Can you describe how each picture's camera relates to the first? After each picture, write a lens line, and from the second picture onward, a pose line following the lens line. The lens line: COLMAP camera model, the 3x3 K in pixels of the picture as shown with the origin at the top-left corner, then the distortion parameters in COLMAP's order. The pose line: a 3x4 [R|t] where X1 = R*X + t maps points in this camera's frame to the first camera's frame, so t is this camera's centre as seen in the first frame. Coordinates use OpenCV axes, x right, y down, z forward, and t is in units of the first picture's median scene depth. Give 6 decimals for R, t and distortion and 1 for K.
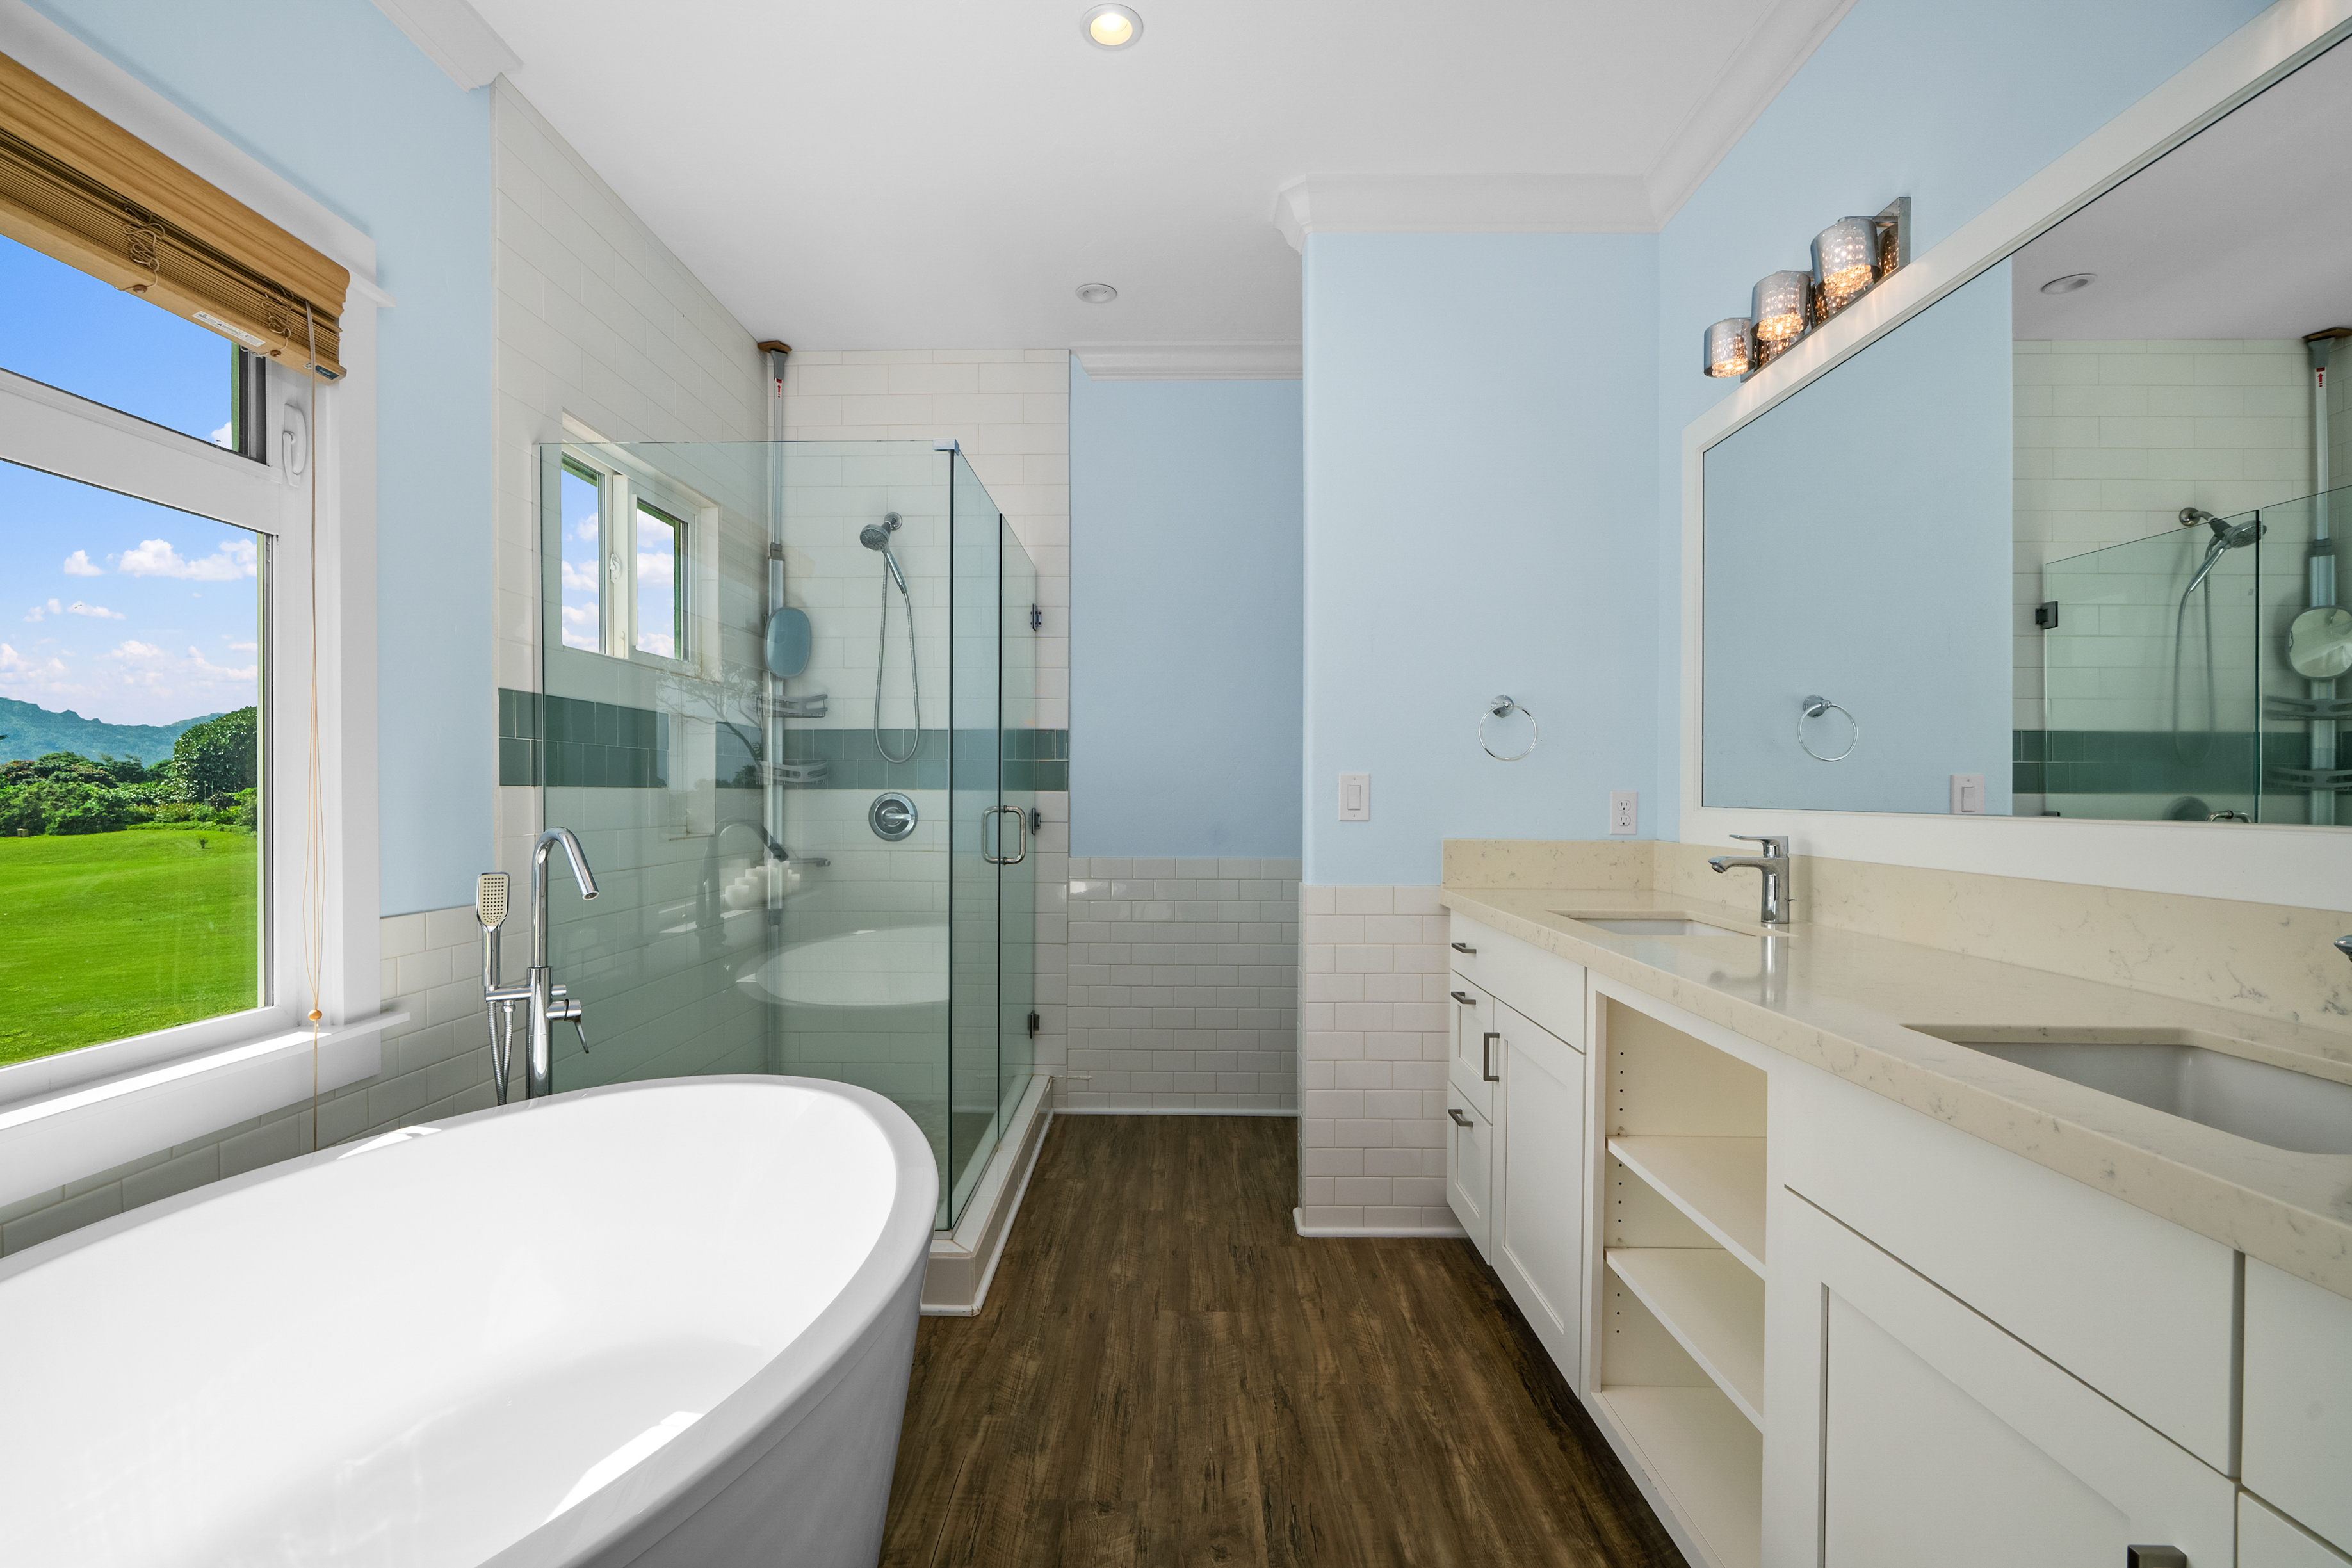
lens RADIAL K [[1082.4, 0, 1162.5], [0, 1082.4, 796.2], [0, 0, 1]] dist [-0.003451, 0.002280]
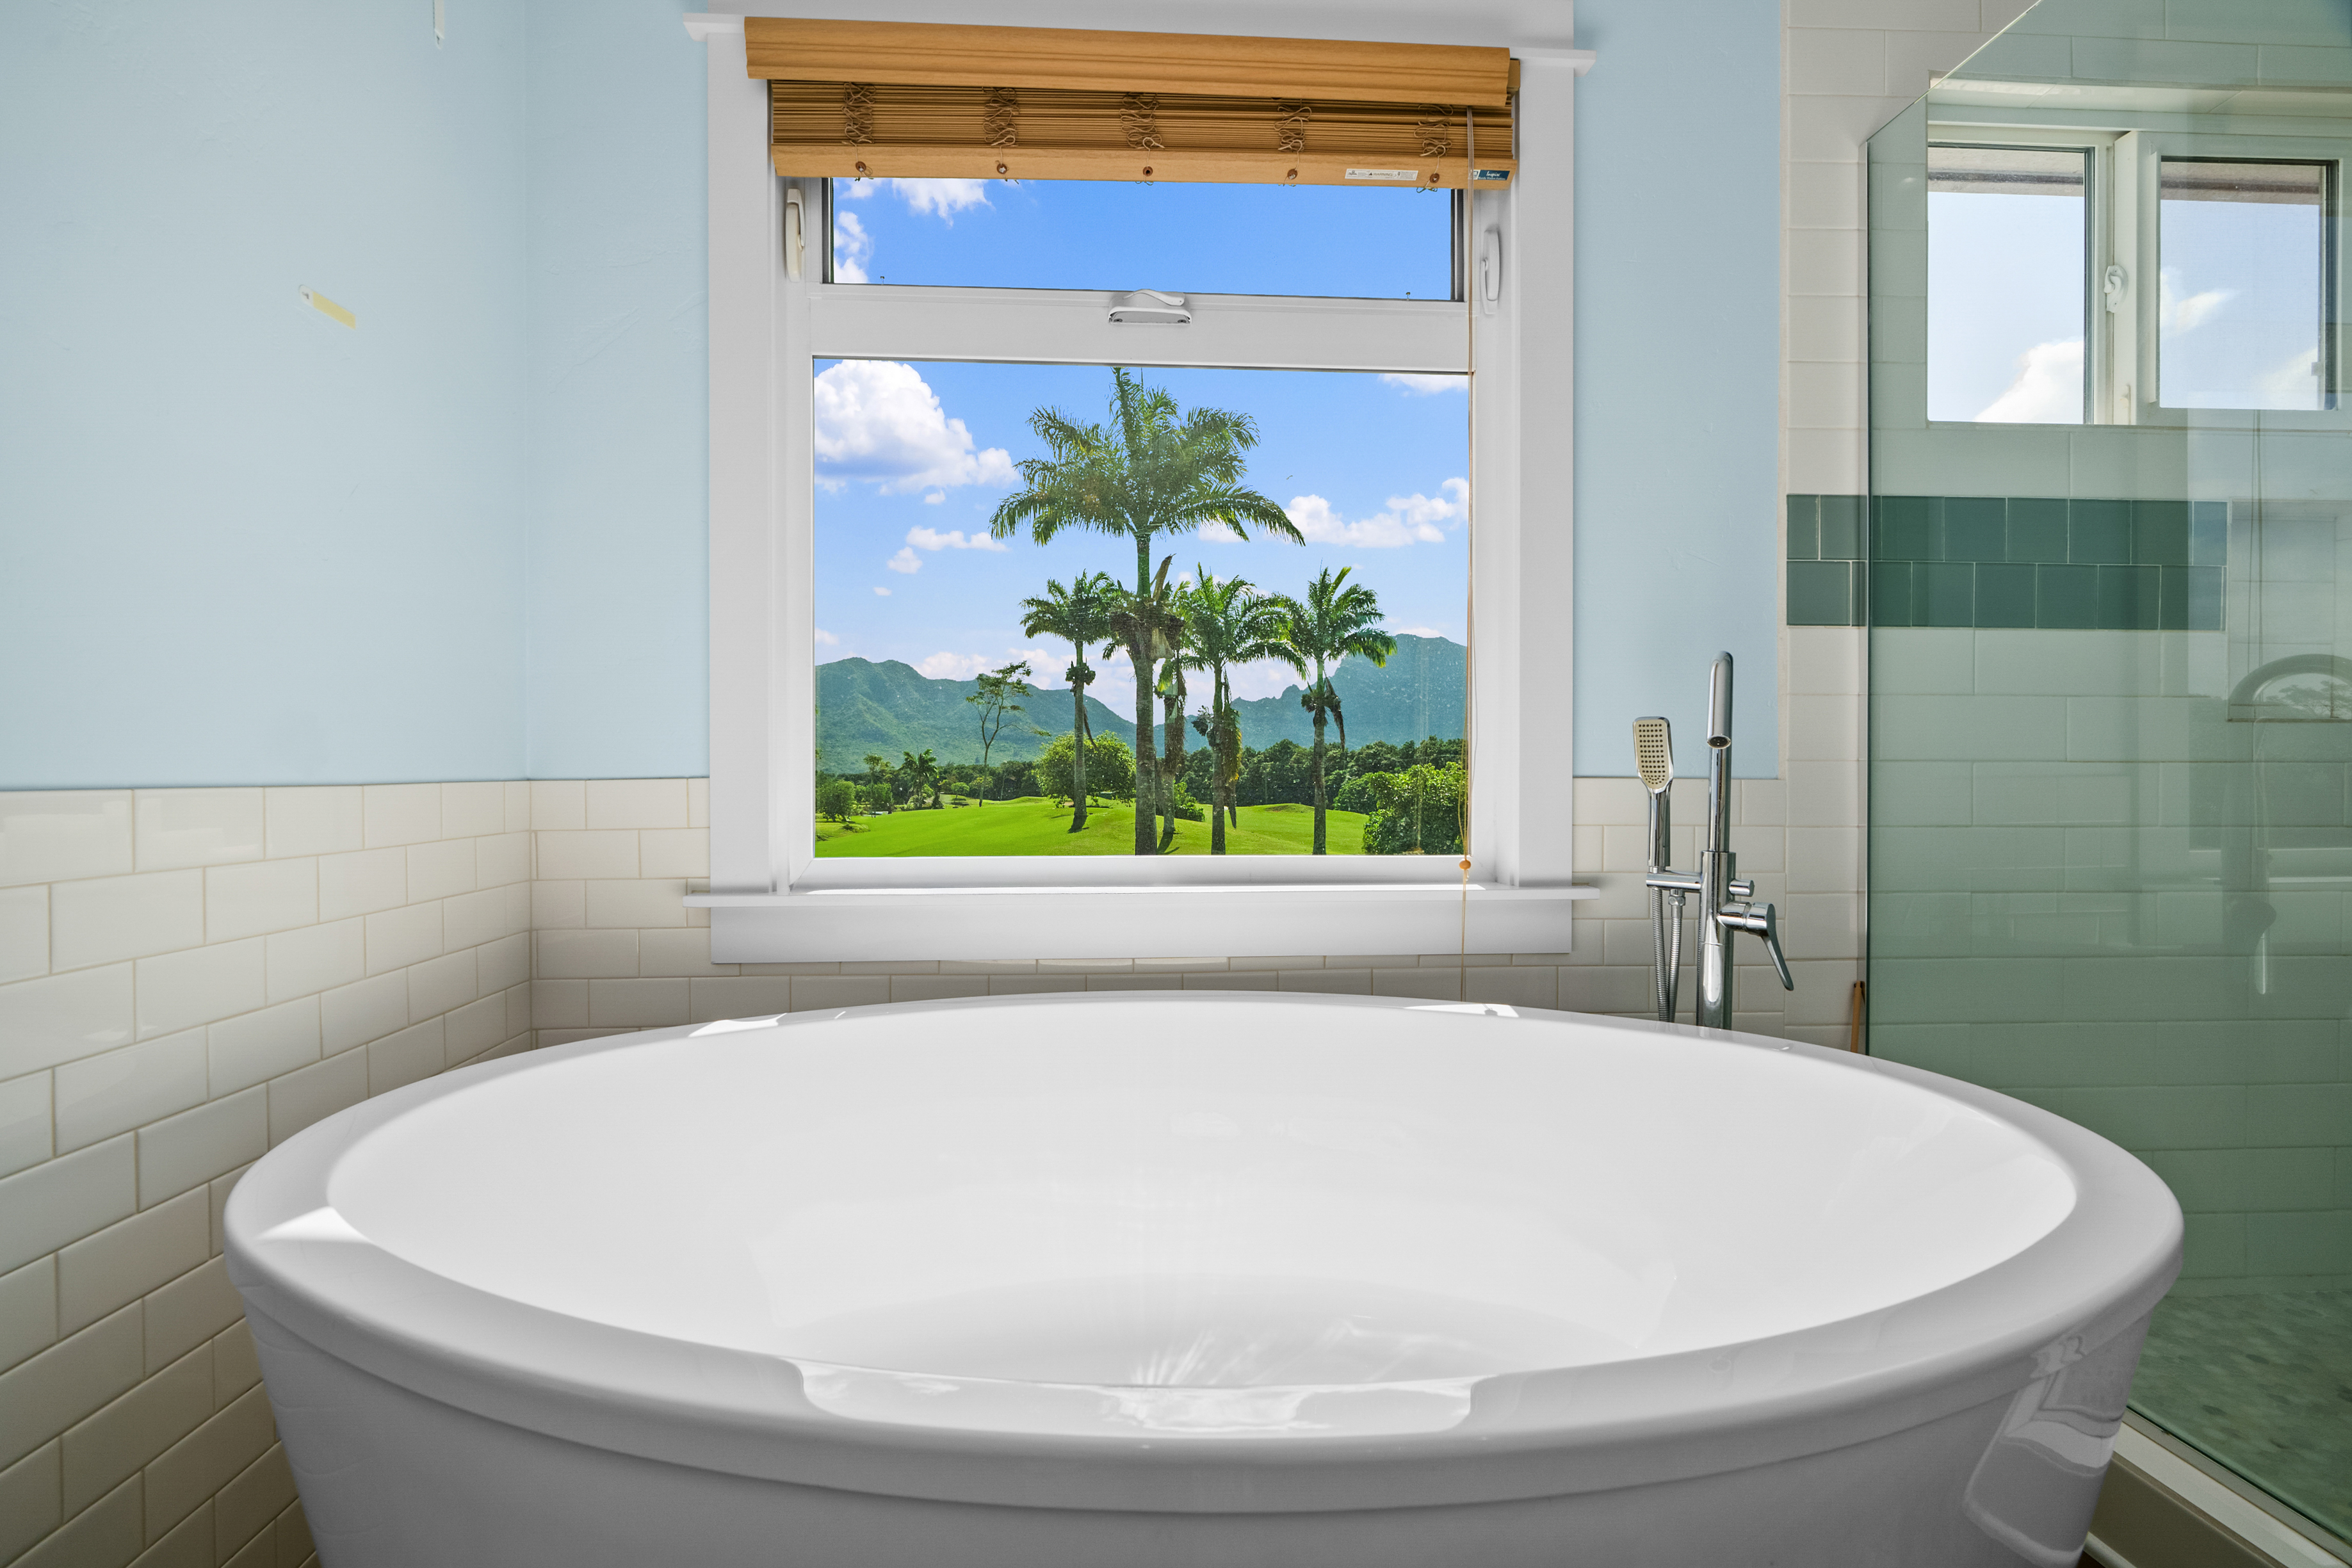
lens RADIAL K [[1114.7, 0, 1197.1], [0, 1114.7, 792.3], [0, 0, 1]] dist [-0.001264, -0.001315]
pose [[0.079814, 0.011009, -0.996749, 0.142116], [-0.005440, 0.999929, 0.010608, 0.112547], [0.996795, 0.004575, 0.079868, 0.596525]]
